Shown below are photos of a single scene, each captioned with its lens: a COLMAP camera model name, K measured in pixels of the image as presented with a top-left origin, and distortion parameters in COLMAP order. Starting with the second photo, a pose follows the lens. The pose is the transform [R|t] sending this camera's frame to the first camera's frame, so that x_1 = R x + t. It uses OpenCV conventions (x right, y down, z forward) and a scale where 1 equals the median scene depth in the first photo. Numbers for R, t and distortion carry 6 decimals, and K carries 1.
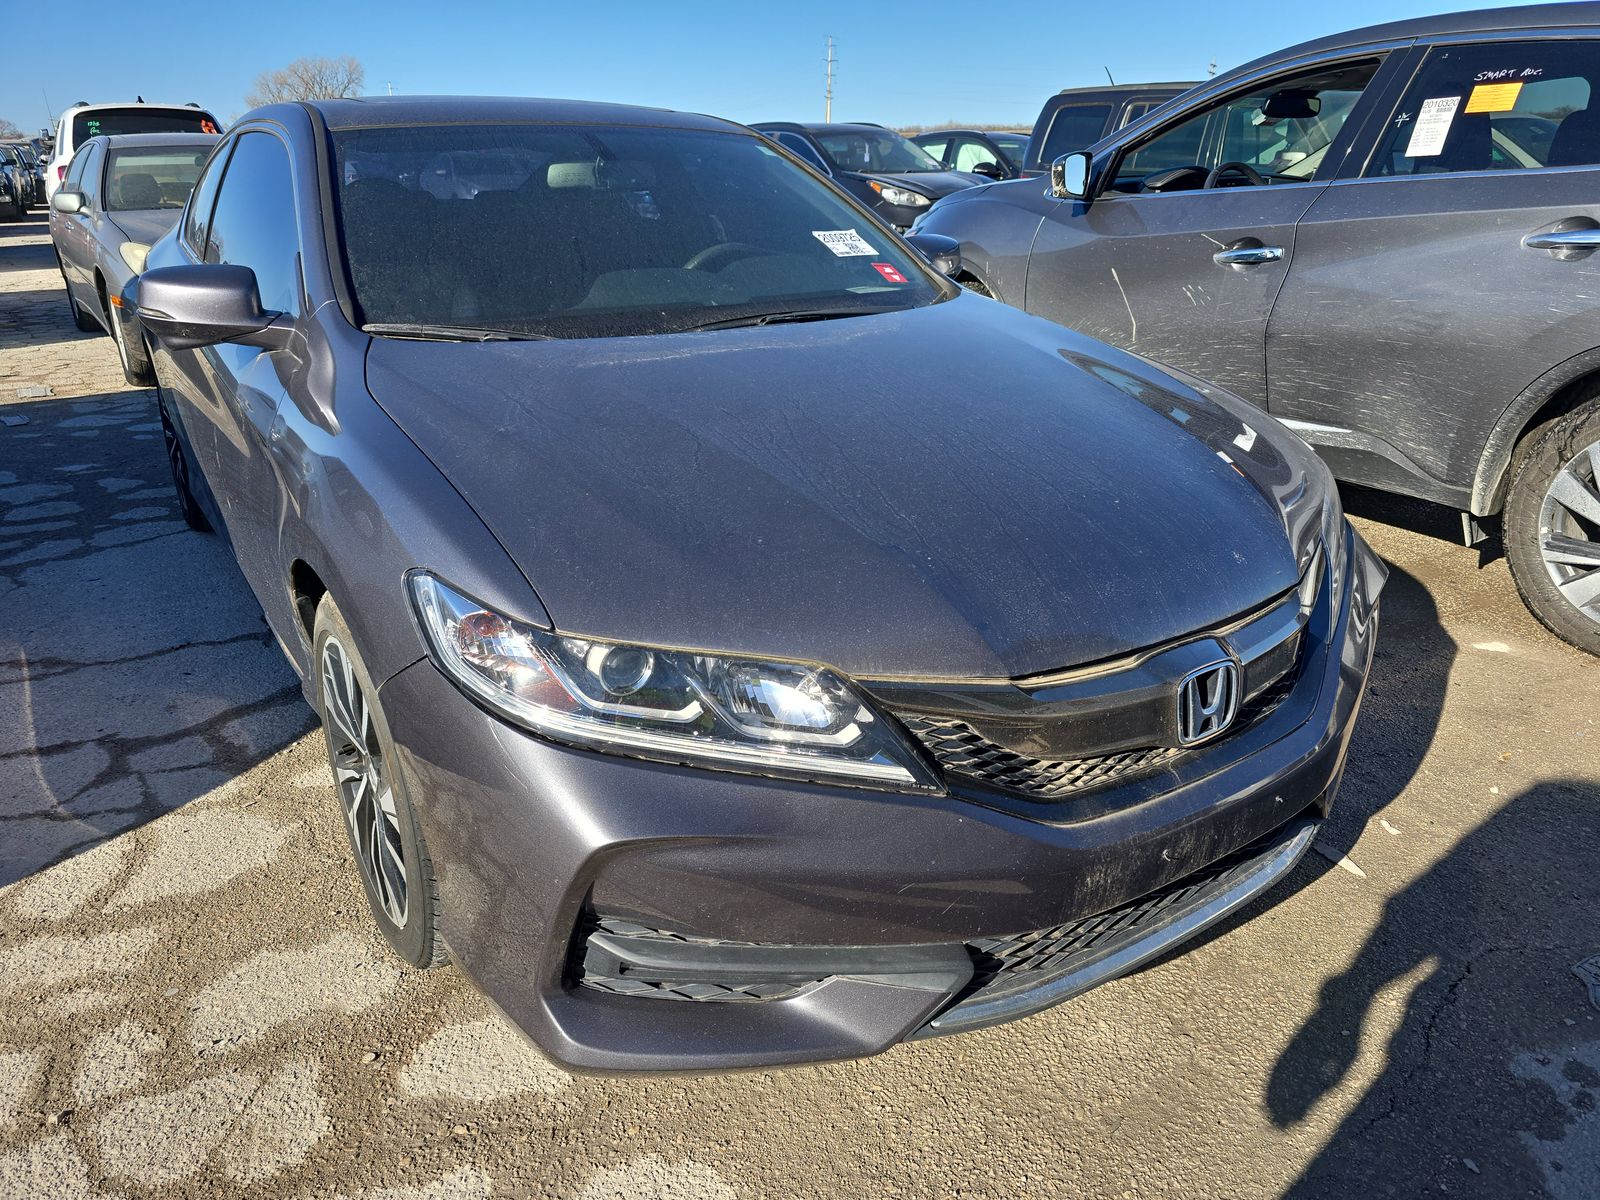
lens RADIAL K [[1082.5, 0, 792.5], [0, 1082.5, 596.6], [0, 0, 1]] dist [0.049486, -0.041426]
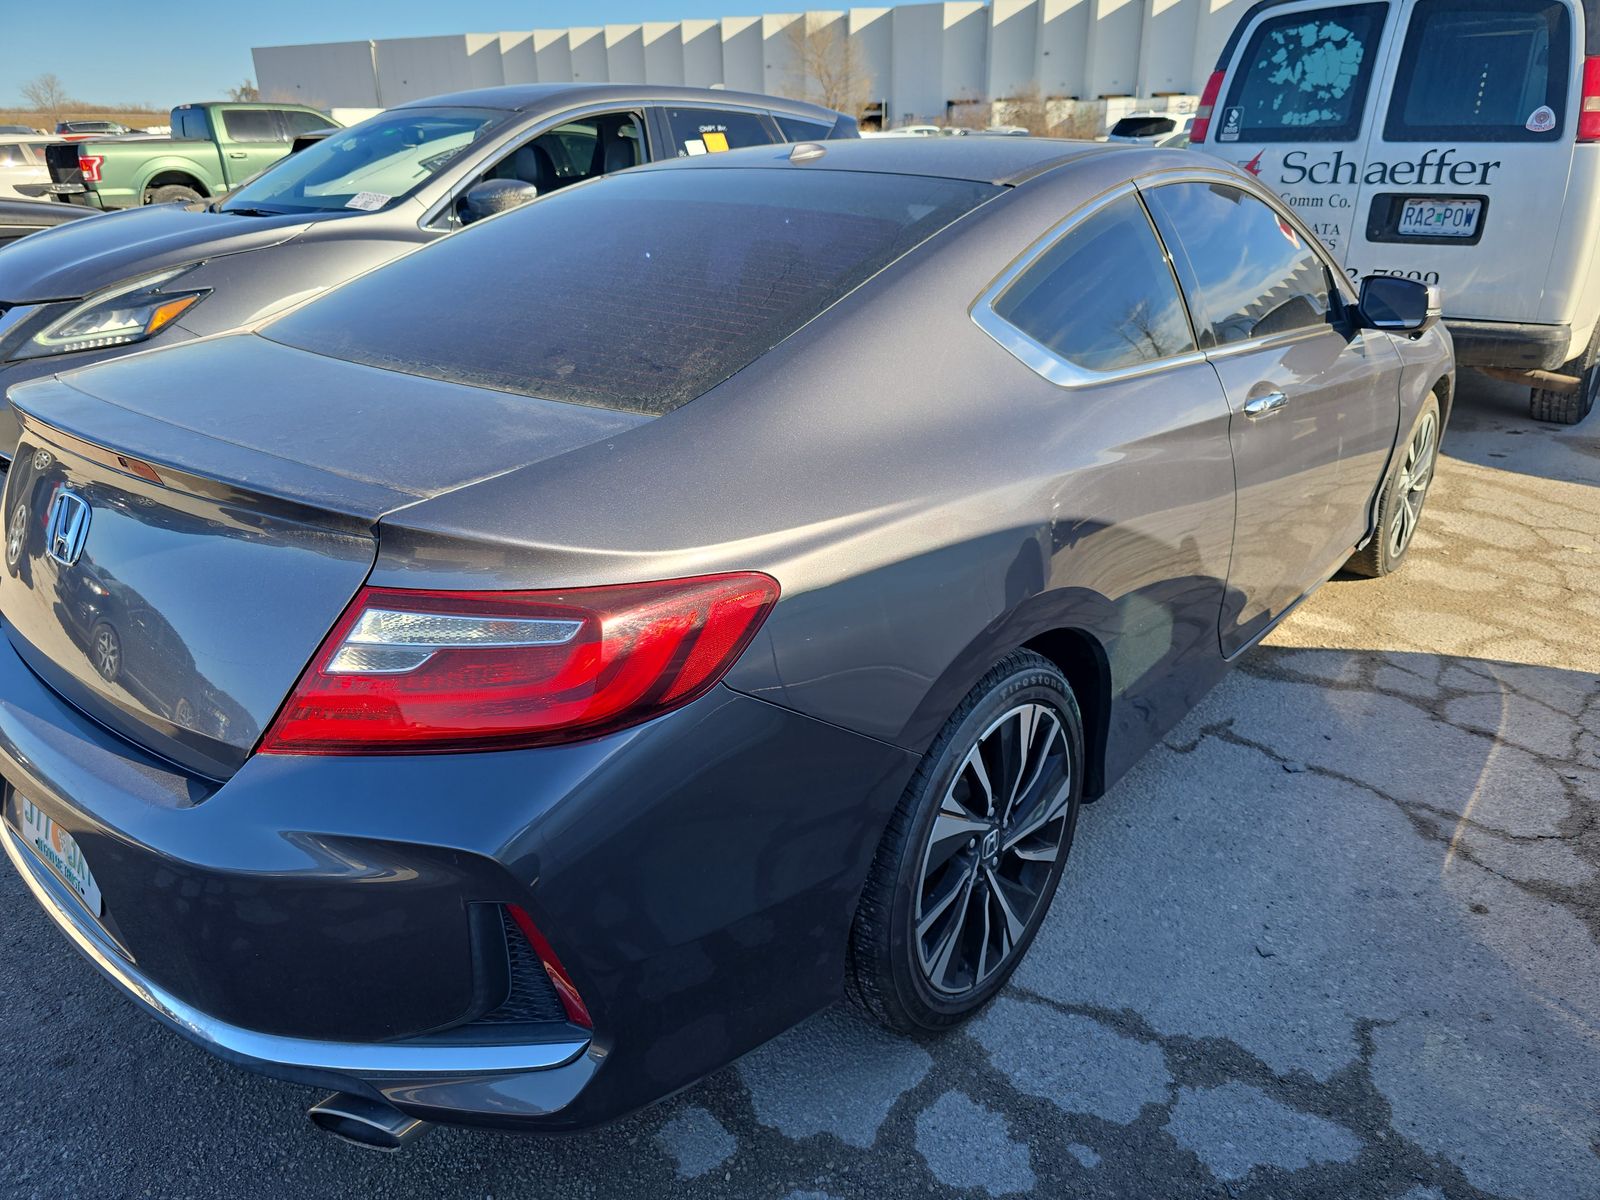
lens RADIAL K [[1082.5, 0, 803.8], [0, 1082.5, 603.3], [0, 0, 1]] dist [0.049486, -0.041426]
pose [[-0.284226, -0.357985, 0.889417, -1.394841], [0.379585, 0.809858, 0.447265, -0.709803], [-0.880415, 0.464733, -0.094297, 1.623046]]
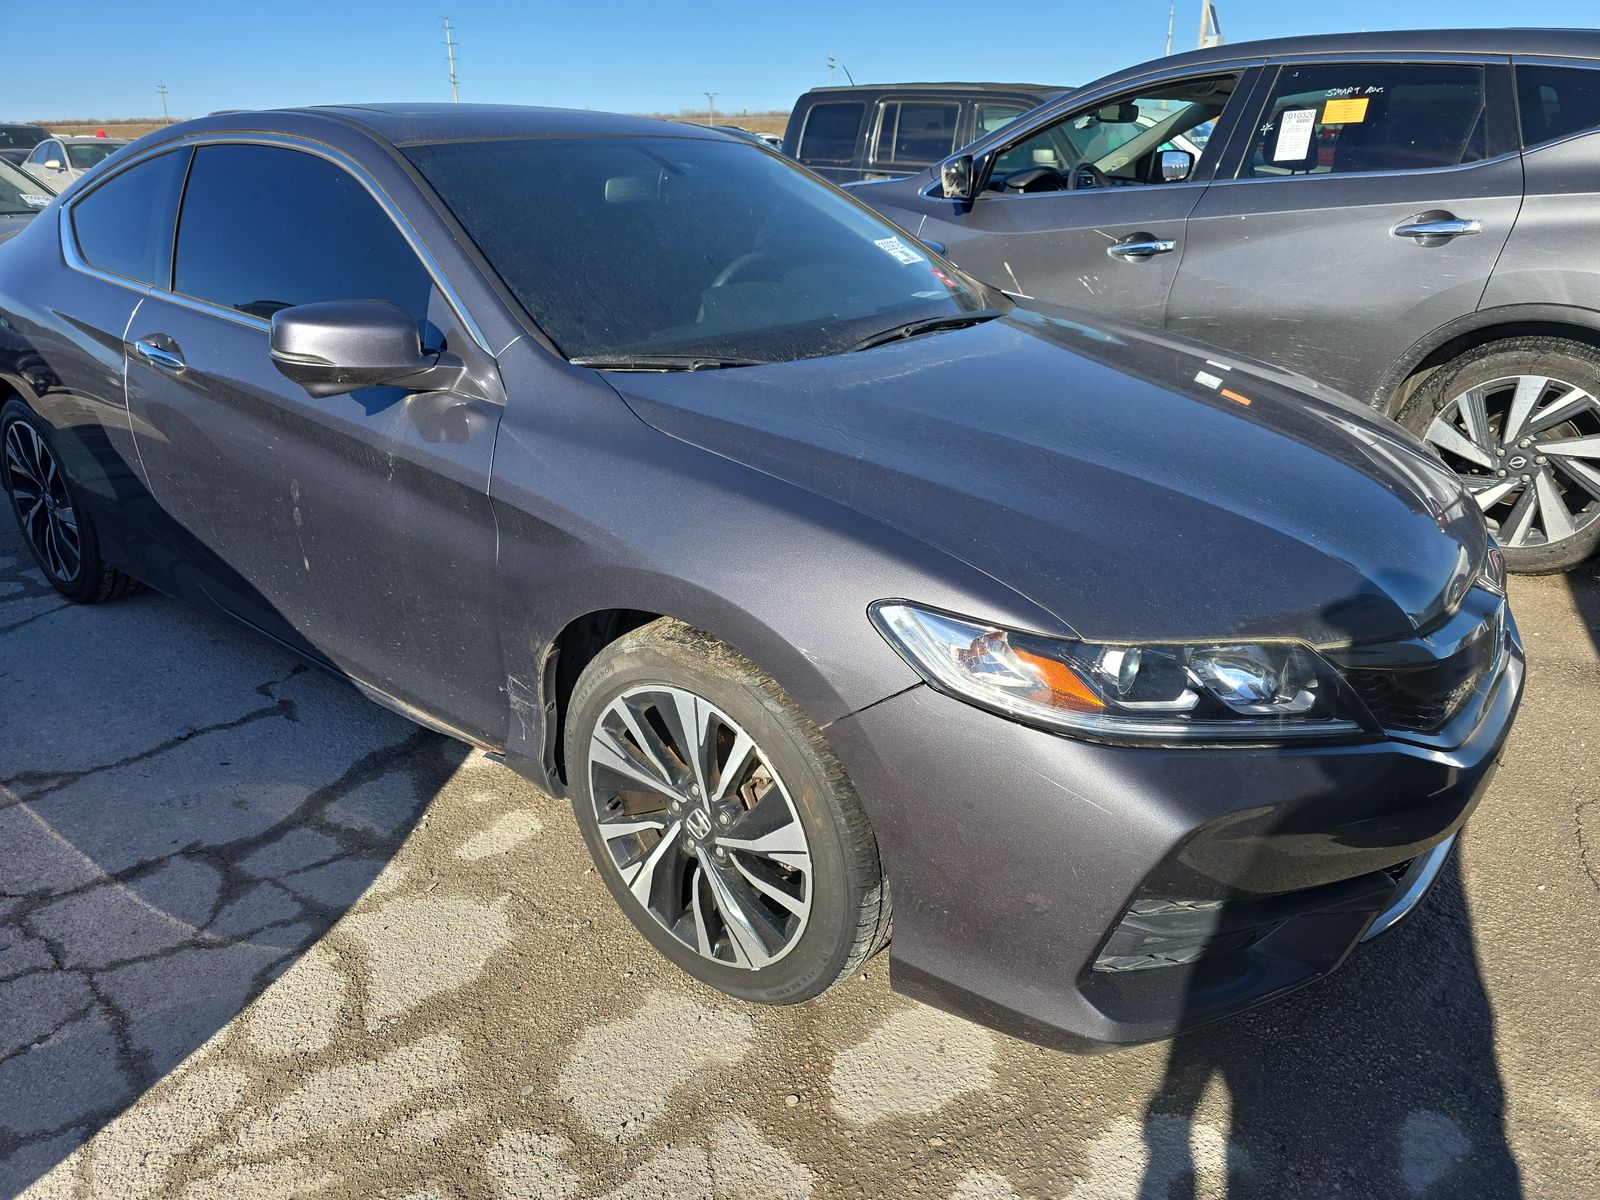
lens RADIAL K [[1082.5, 0, 795.5], [0, 1082.5, 597.6], [0, 0, 1]] dist [0.049486, -0.041426]
pose [[0.952661, -0.119489, 0.279569, -0.389542], [0.116746, 0.992808, 0.026507, -0.035936], [-0.280725, 0.007387, 0.959760, 0.031444]]
